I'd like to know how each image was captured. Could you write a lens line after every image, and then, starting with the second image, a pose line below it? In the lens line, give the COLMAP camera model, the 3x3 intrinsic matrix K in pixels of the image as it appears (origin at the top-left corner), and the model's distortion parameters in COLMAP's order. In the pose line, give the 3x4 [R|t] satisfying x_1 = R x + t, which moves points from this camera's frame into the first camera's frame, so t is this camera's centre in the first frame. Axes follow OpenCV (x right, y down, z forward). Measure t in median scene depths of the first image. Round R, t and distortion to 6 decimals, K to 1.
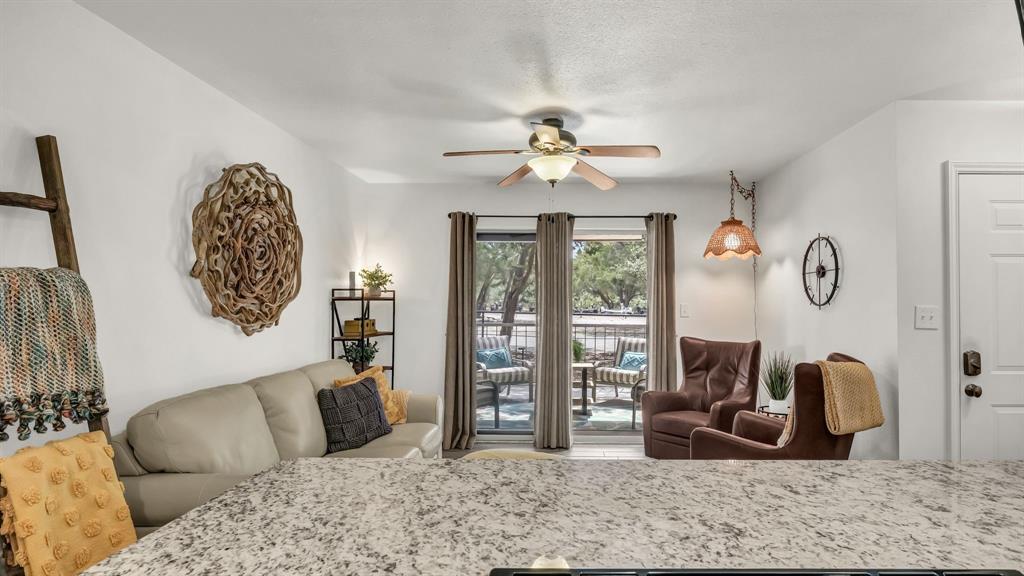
lens RADIAL K [[542.0, 0, 514.3], [0, 542.0, 291.8], [0, 0, 1]] dist [0.004229, 0.000220]
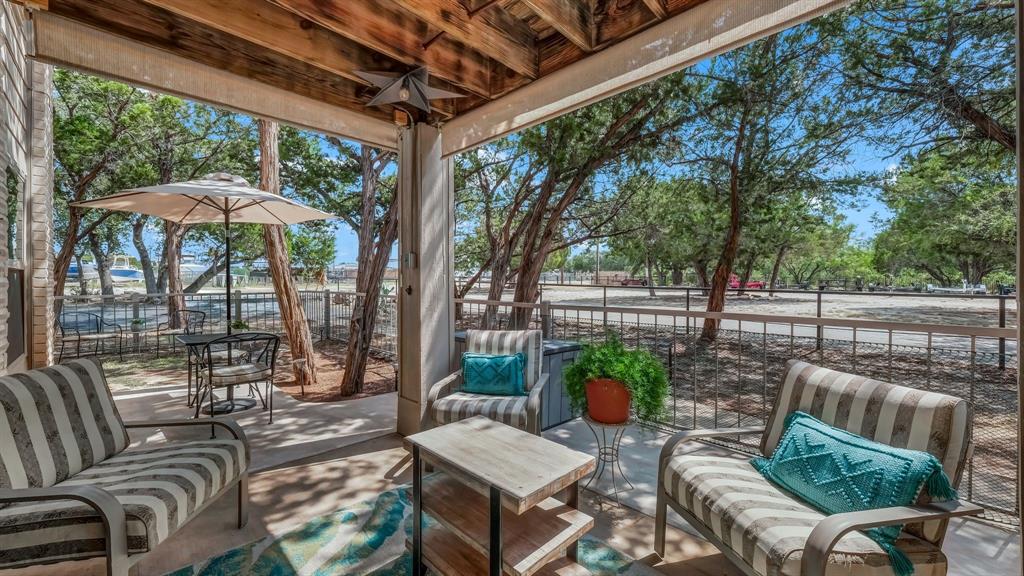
lens RADIAL K [[385.5, 0, 512.4], [0, 385.5, 280.3], [0, 0, 1]] dist [0.002871, 0.000422]
pose [[0.774967, -0.005962, -0.631973, 0.043180], [0.015534, 0.999833, 0.009617, 0.005992], [0.631810, -0.017270, 0.774931, 0.145373]]
